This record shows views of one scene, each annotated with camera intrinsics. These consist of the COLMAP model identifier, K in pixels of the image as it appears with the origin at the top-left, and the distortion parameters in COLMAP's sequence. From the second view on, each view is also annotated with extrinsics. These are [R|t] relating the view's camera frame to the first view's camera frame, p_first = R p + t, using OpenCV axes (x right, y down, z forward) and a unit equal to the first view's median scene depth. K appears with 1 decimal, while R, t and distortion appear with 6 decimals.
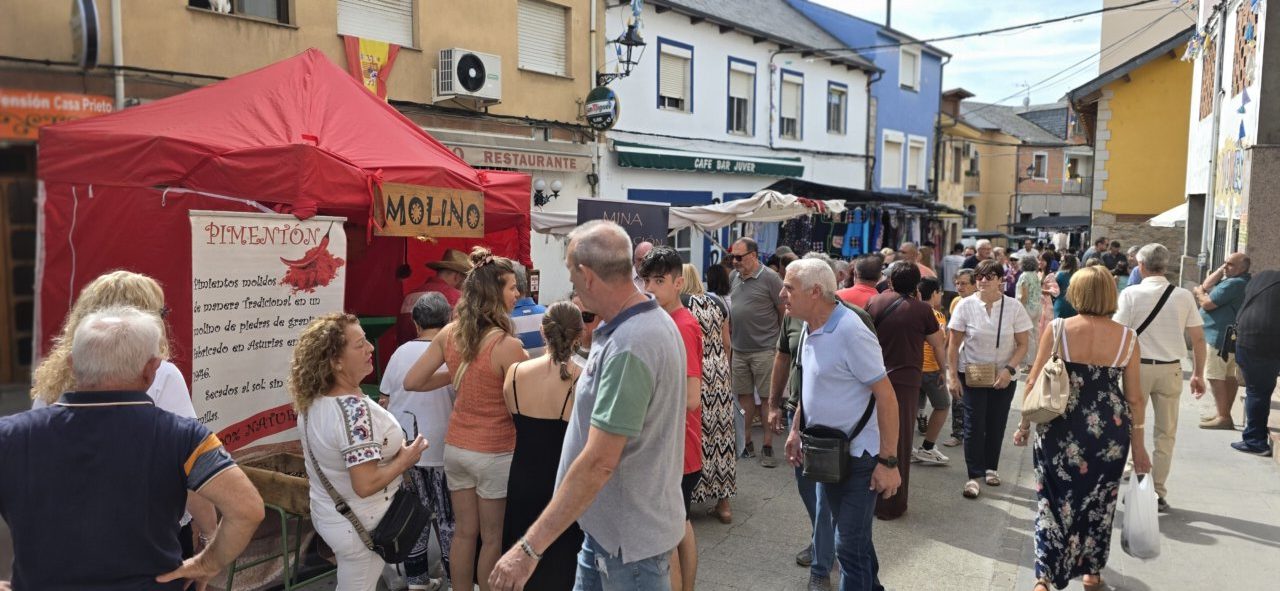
lens RADIAL K [[861.2, 0, 629.7], [0, 861.2, 293.7], [0, 0, 1]] dist [0.021666, -0.035404]
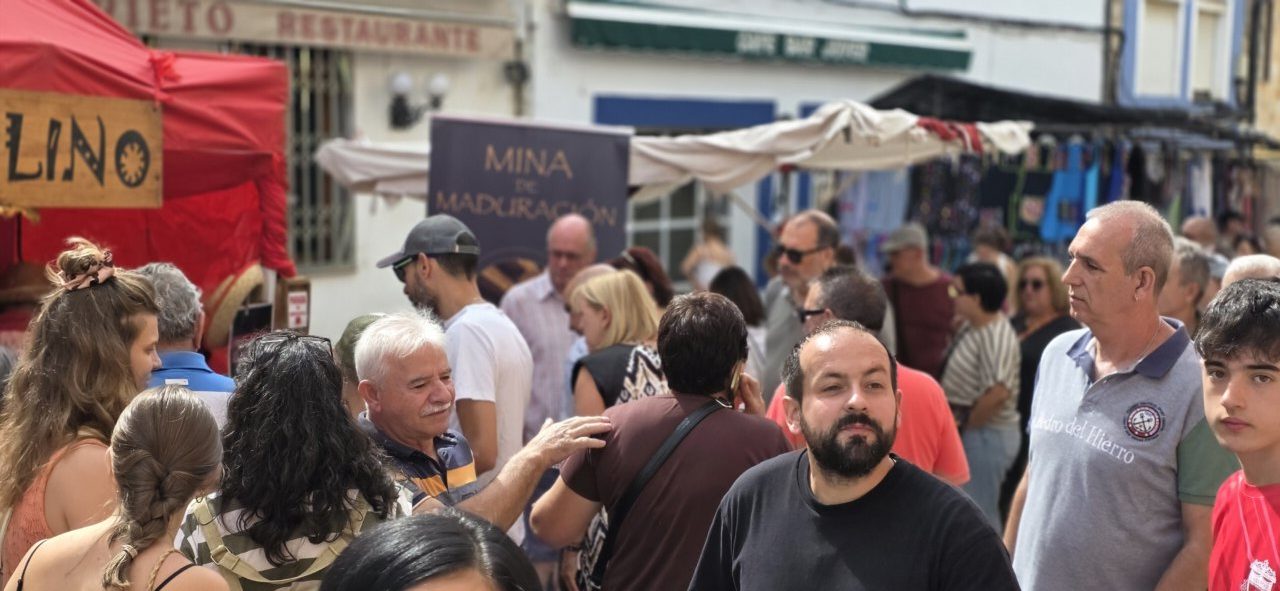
lens RADIAL K [[1747.8, 0, 644.6], [0, 1747.8, 296.6], [0, 0, 1]] dist [0.038079, 0.000000]
pose [[0.999955, 0.008137, 0.004792, 0.022852], [-0.008113, 0.999955, -0.004950, -0.005745], [-0.004832, 0.004911, 0.999976, 0.037452]]
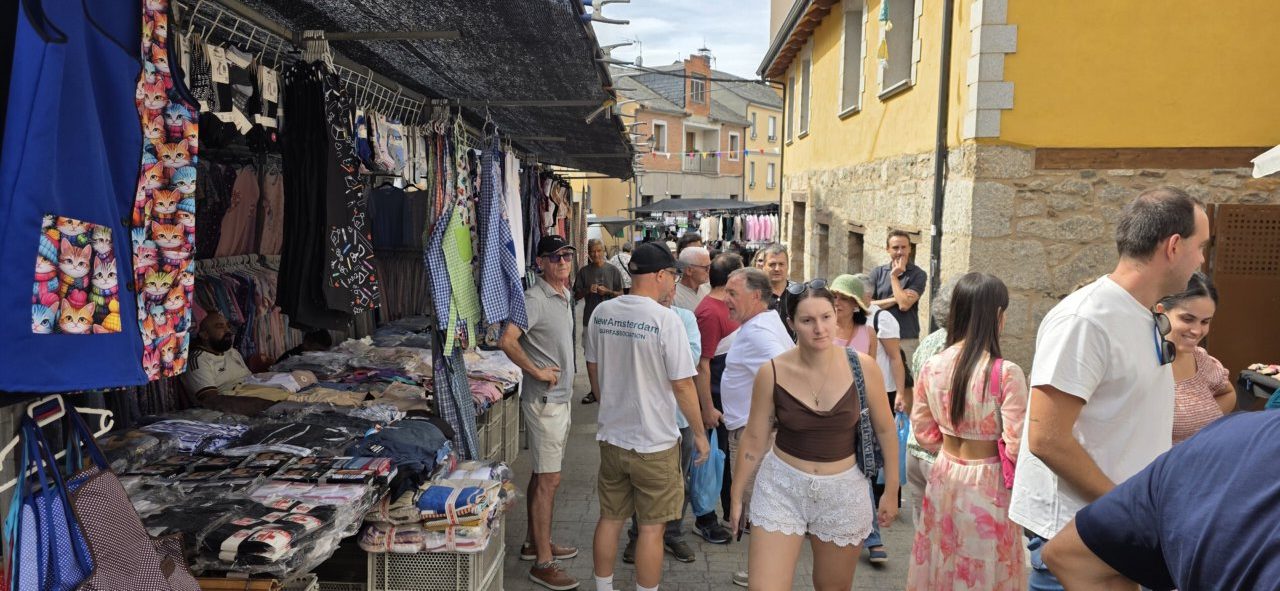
lens RADIAL K [[861.2, 0, 638.2], [0, 861.2, 295.9], [0, 0, 1]] dist [0.021666, -0.035404]
pose [[0.898747, -0.051353, 0.435449, 0.273372], [0.046014, 0.998680, 0.022803, -0.050200], [-0.436046, -0.000457, 0.899924, 0.812033]]
